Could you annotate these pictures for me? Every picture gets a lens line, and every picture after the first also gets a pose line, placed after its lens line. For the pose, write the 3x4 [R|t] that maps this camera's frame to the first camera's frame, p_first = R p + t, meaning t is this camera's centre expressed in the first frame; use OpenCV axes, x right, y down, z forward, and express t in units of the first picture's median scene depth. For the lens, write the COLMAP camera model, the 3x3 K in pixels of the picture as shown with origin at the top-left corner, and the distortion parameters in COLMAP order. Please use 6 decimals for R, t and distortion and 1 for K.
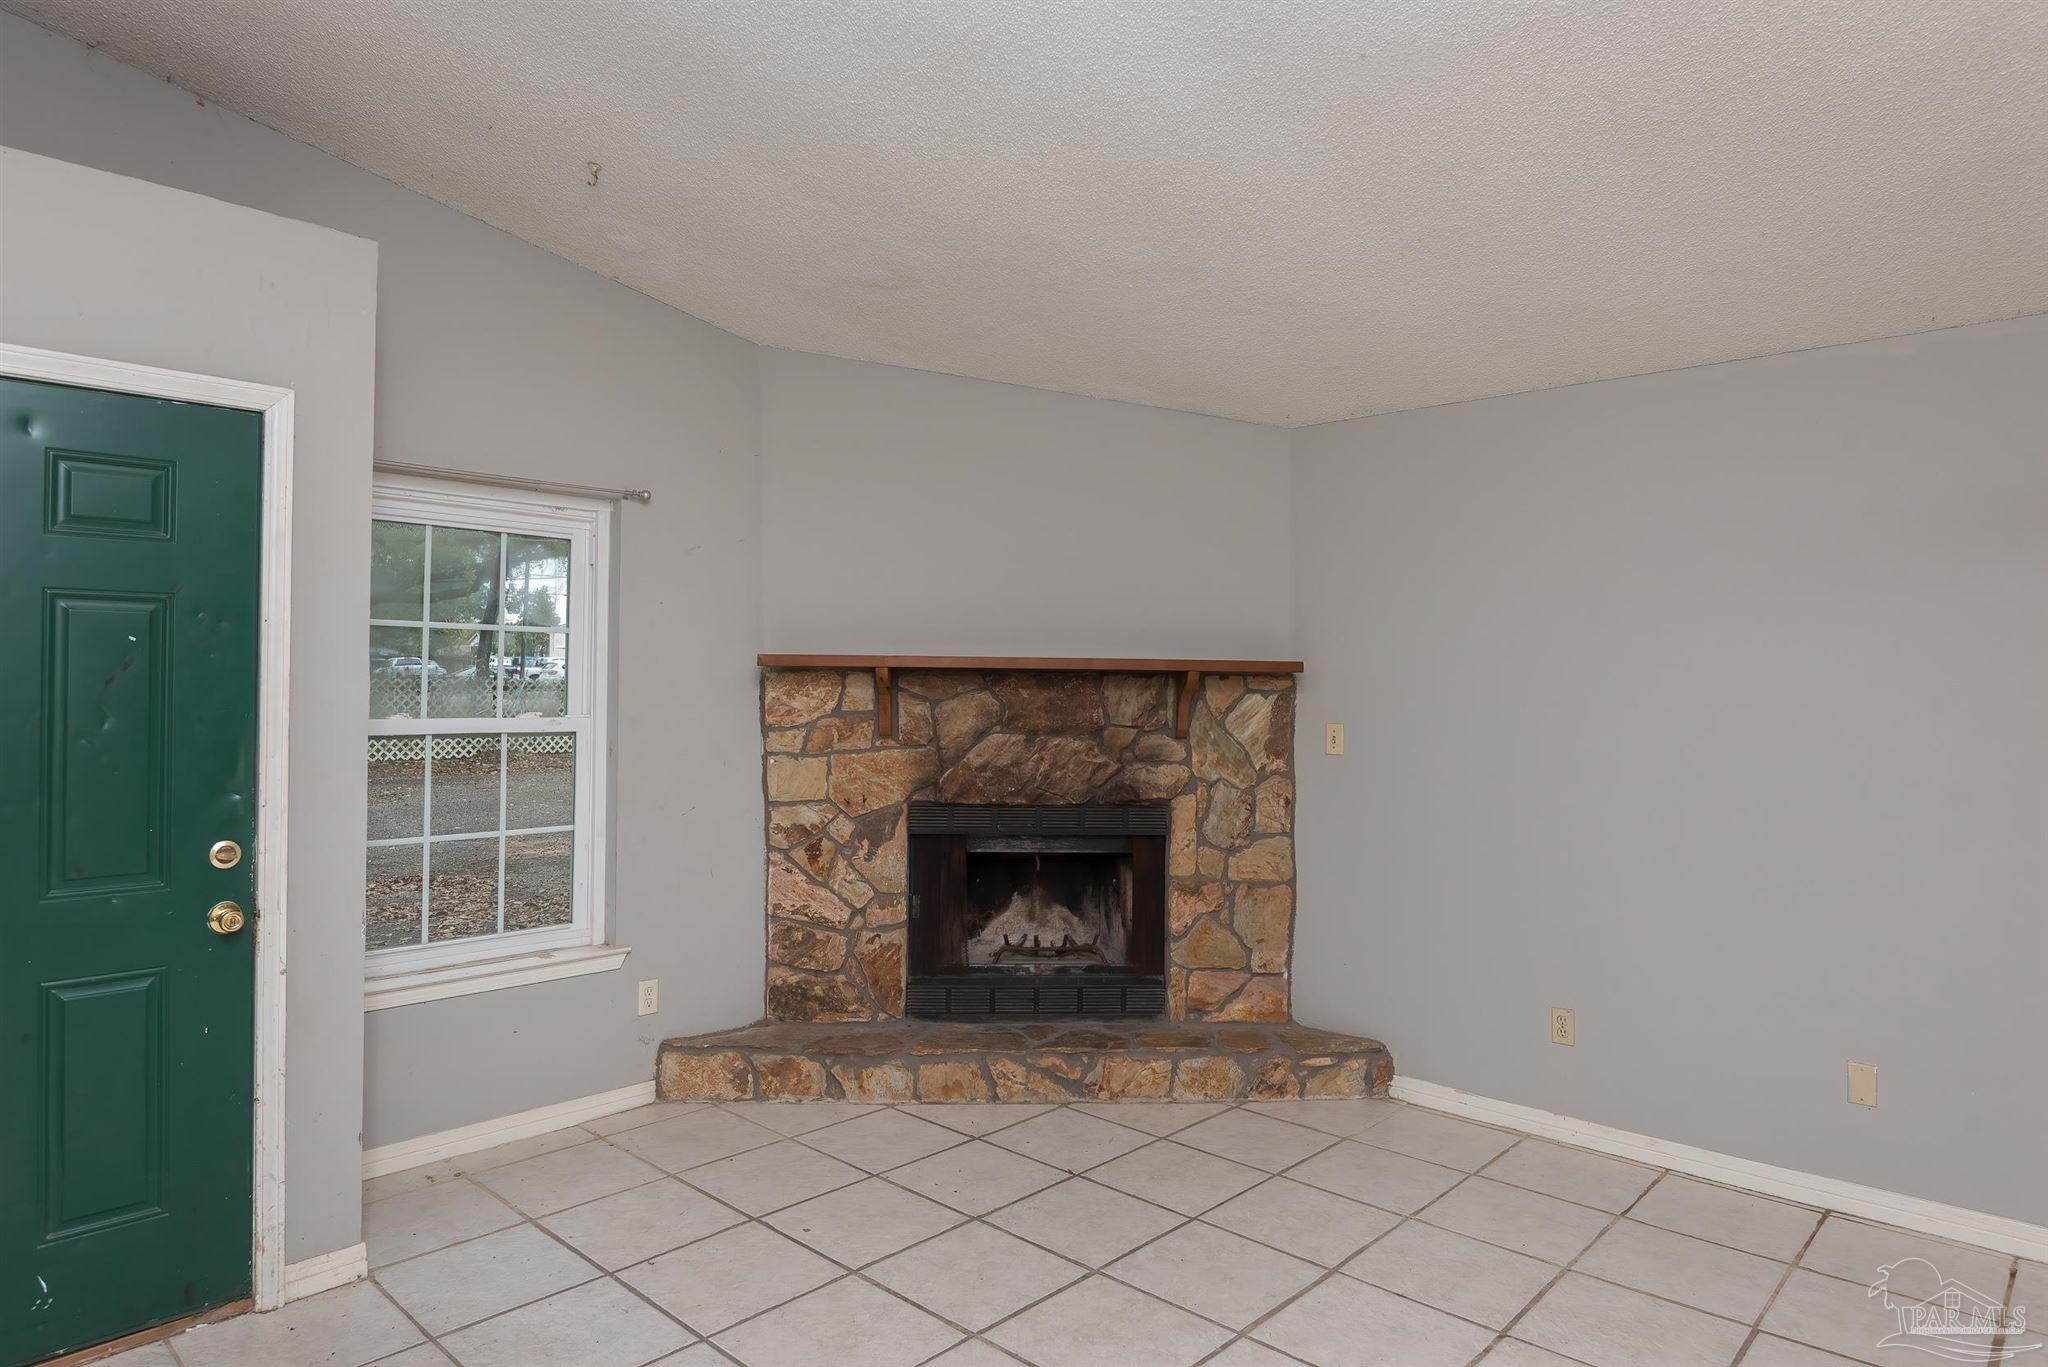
lens RADIAL K [[1213.4, 0, 1021.7], [0, 1213.4, 682.5], [0, 0, 1]] dist [-0.005617, -0.001672]
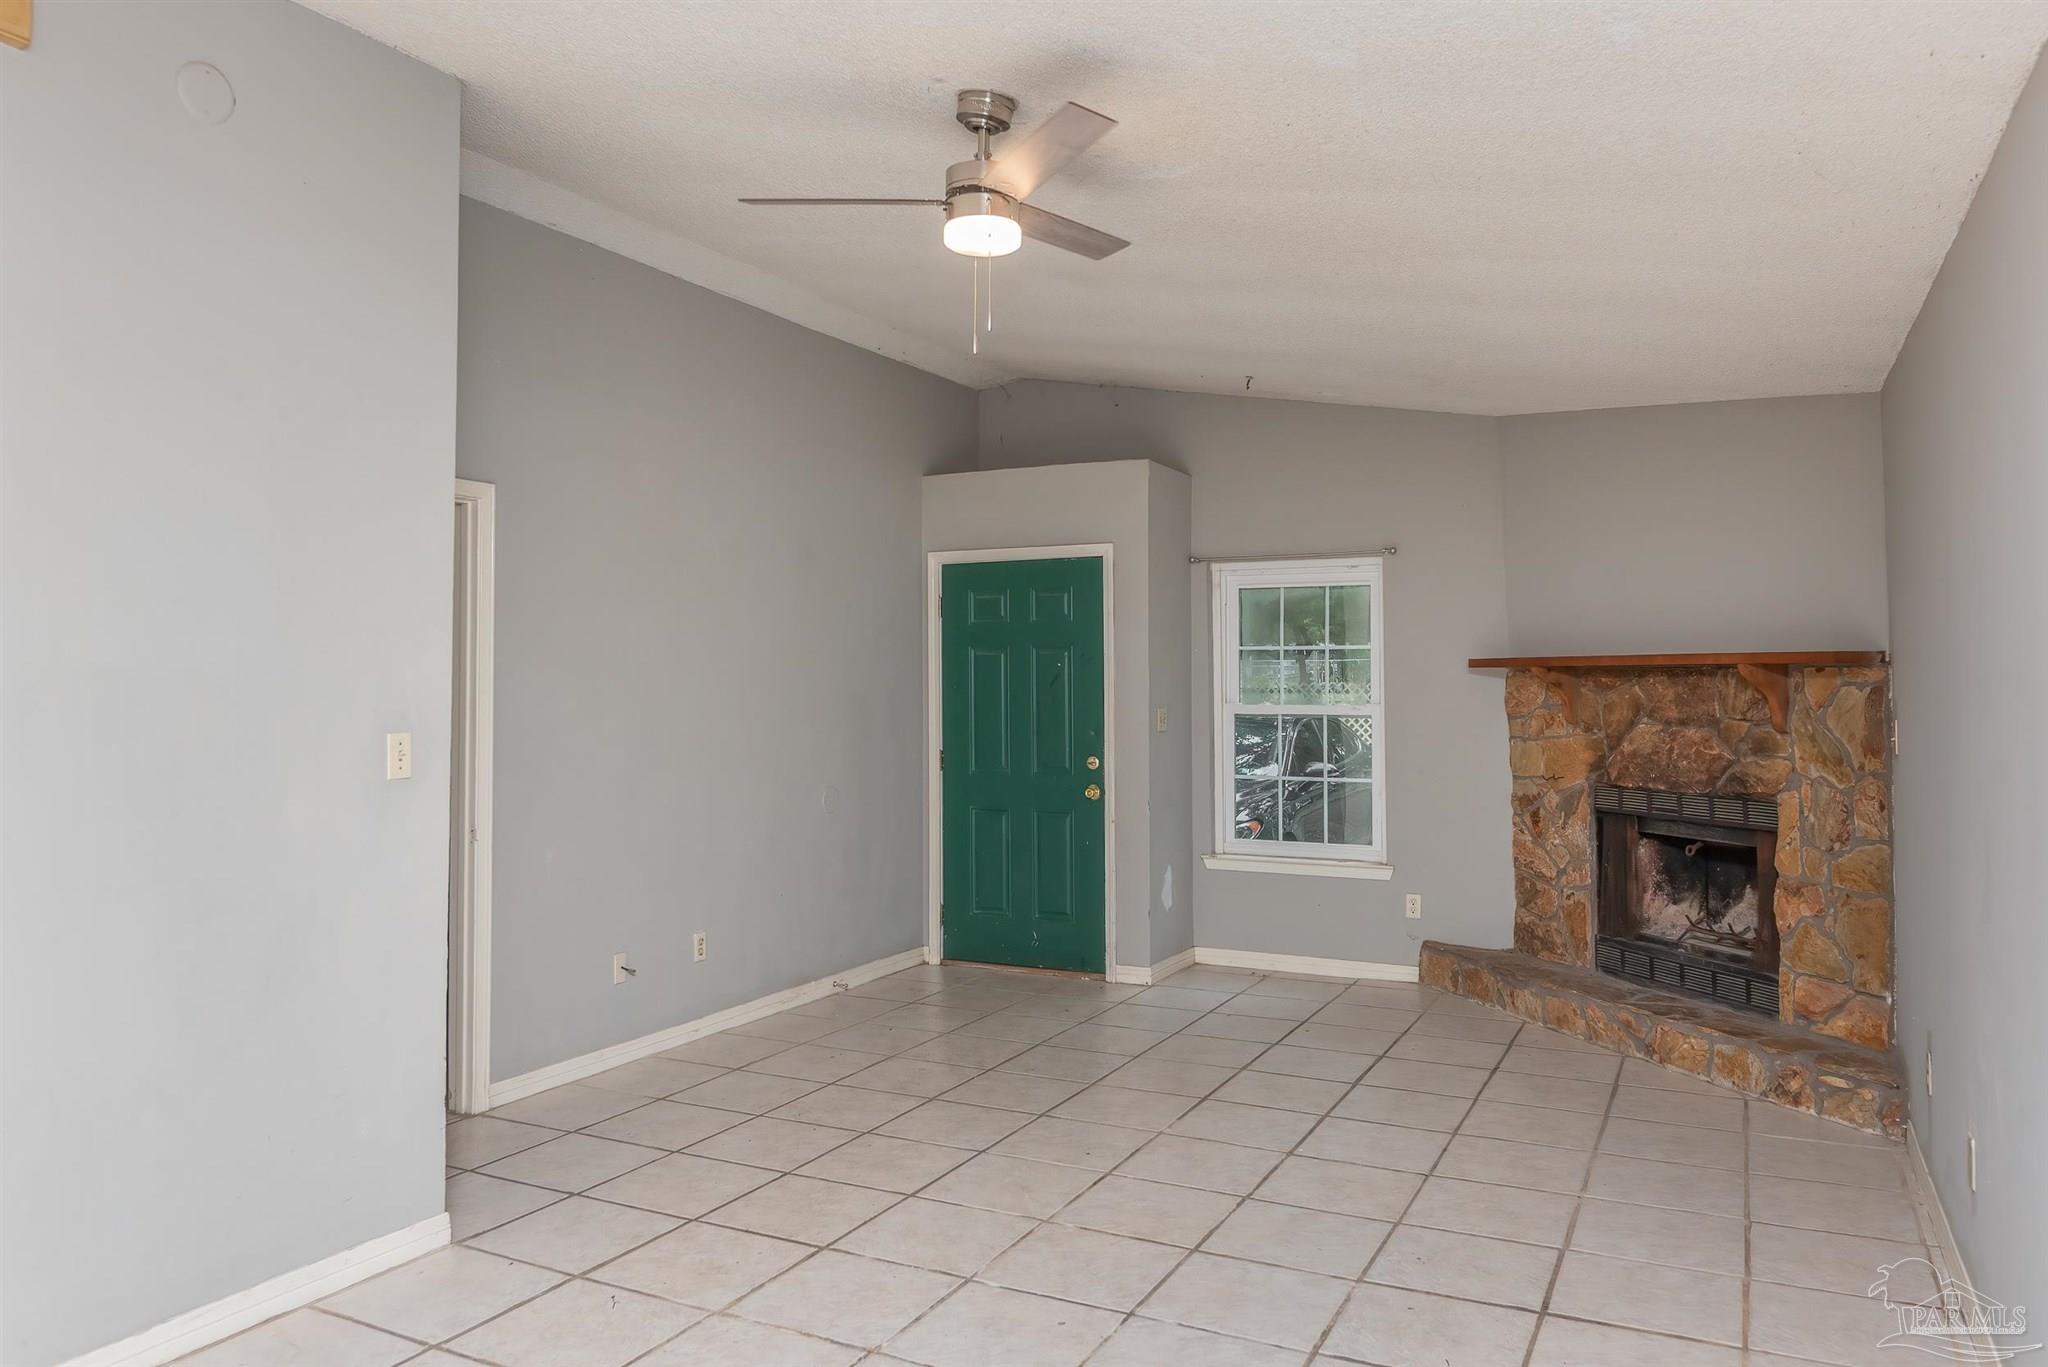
lens RADIAL K [[1434.3, 0, 1022.9], [0, 1434.3, 682.1], [0, 0, 1]] dist [0.005639, 0.000809]
pose [[0.294160, -0.009929, -0.955705, 1.058613], [0.005783, 0.999946, -0.008609, 0.011968], [0.955739, -0.002995, 0.294202, 0.077795]]
